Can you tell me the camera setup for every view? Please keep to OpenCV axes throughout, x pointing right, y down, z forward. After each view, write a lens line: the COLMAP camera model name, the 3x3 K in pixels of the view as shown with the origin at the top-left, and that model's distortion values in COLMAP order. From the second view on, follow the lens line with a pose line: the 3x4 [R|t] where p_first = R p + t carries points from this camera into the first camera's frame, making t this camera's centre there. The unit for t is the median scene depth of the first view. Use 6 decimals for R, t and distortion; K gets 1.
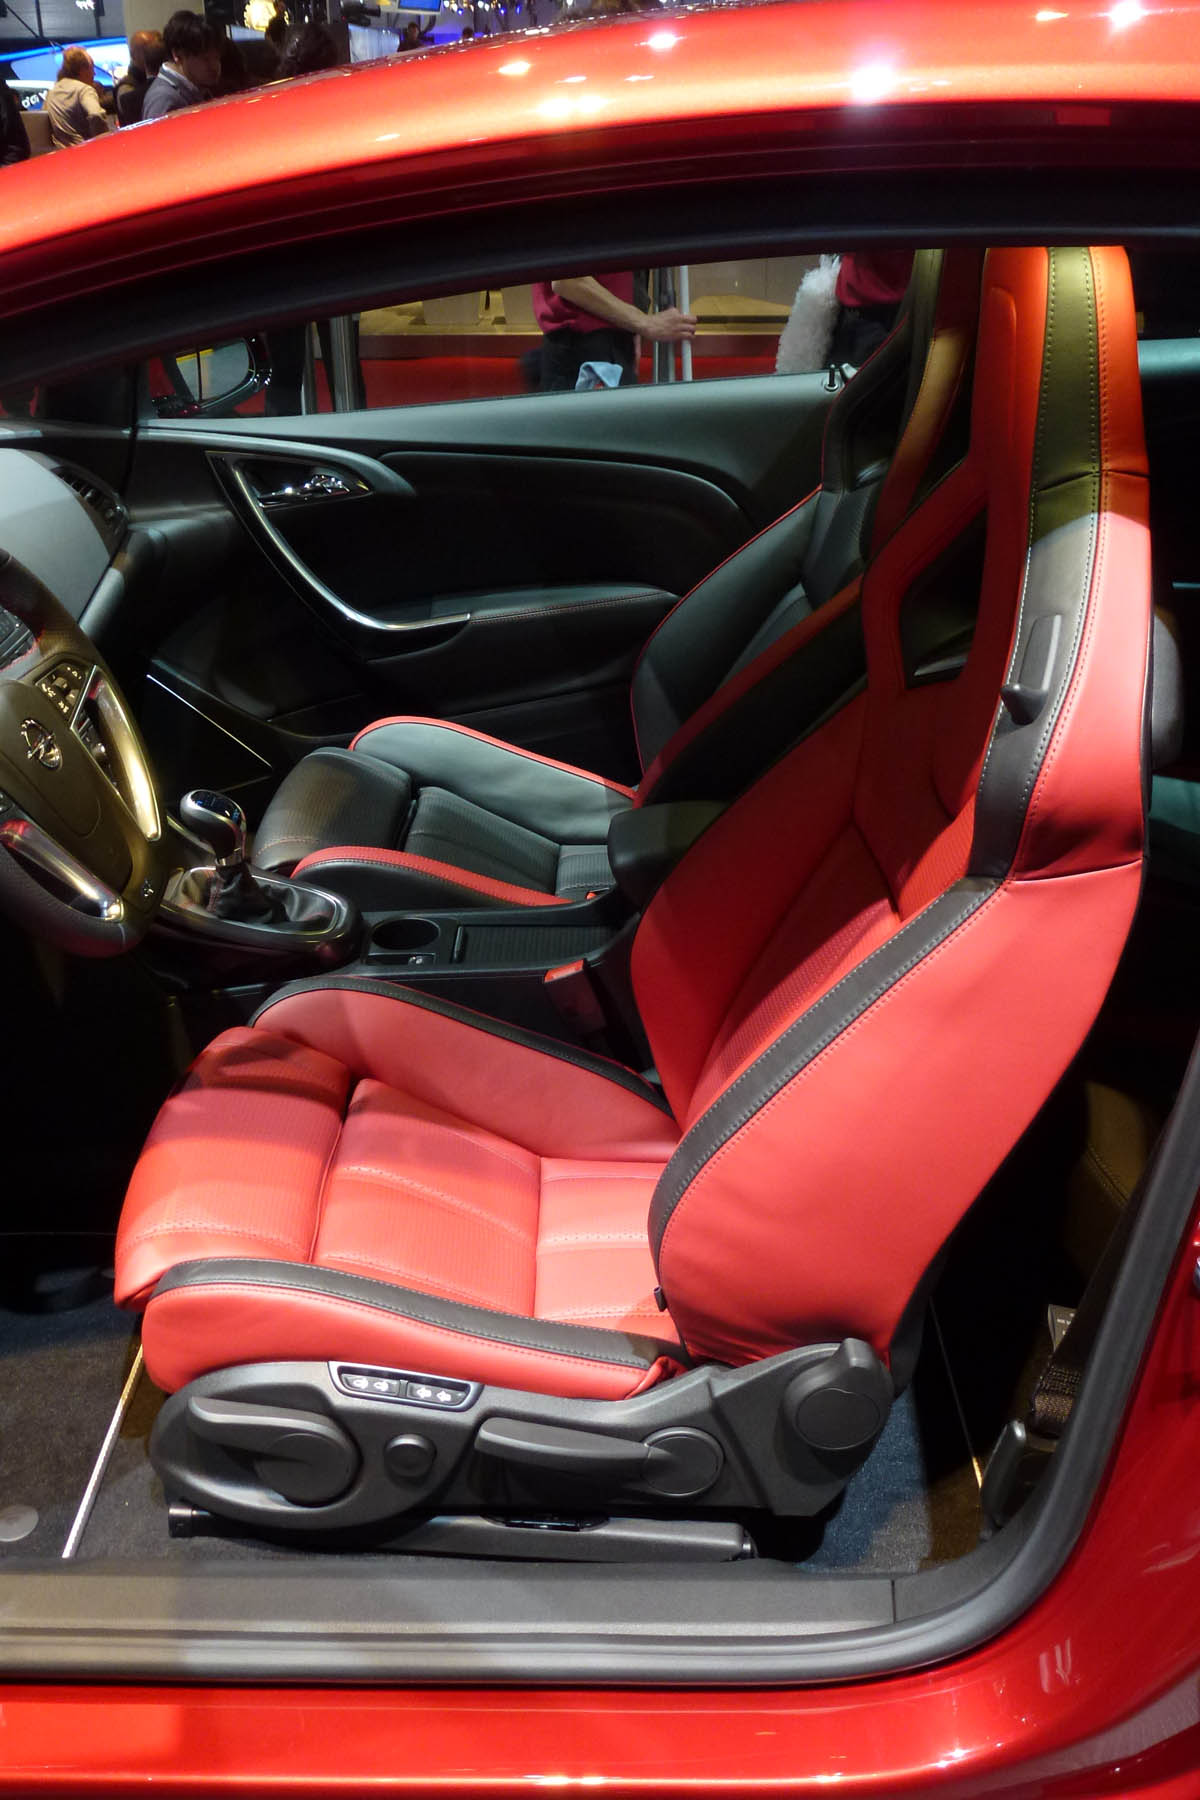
lens RADIAL K [[1741.0, 0, 596.6], [0, 1741.0, 900.2], [0, 0, 1]] dist [-0.010421, 0.000000]
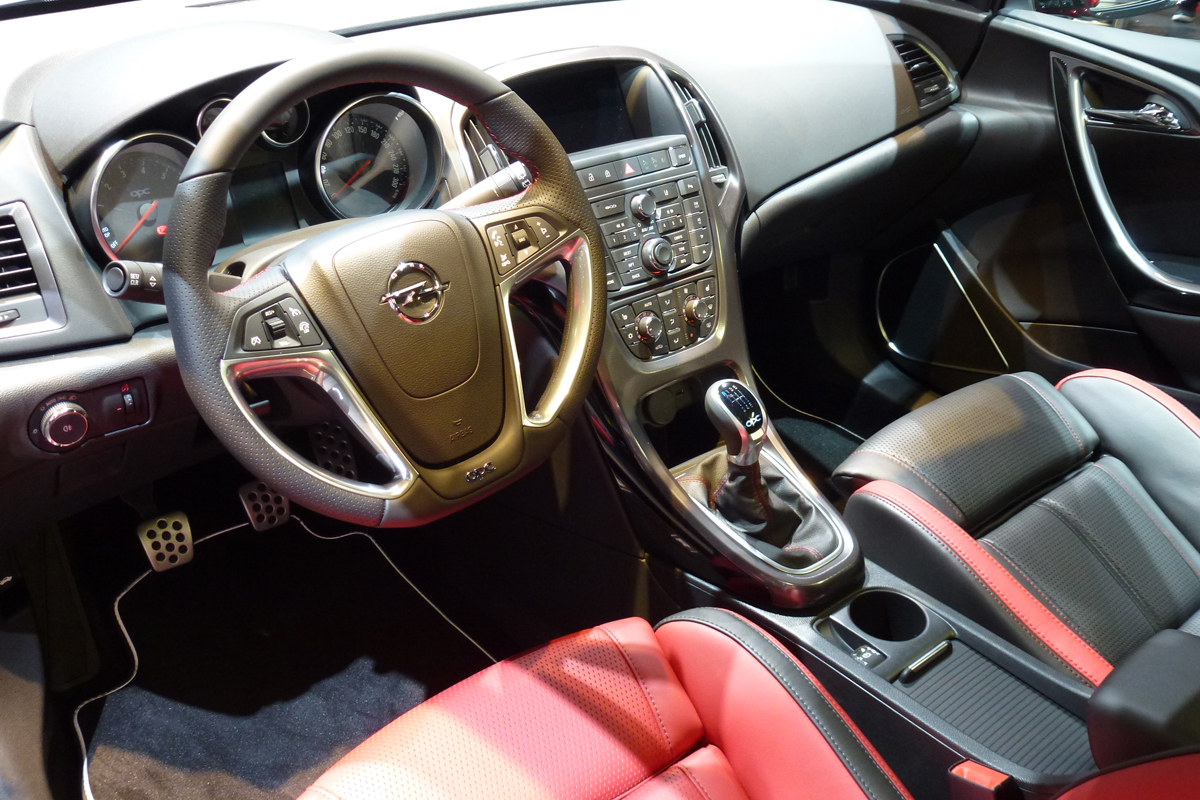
lens RADIAL K [[1160.7, 0, 614.7], [0, 1160.7, 363.4], [0, 0, 1]] dist [-0.010421, 0.000000]
pose [[0.651592, 0.388446, -0.651565, 0.111306], [-0.361015, 0.914226, 0.184008, -0.129262], [0.667155, 0.115327, 0.735937, 0.375522]]
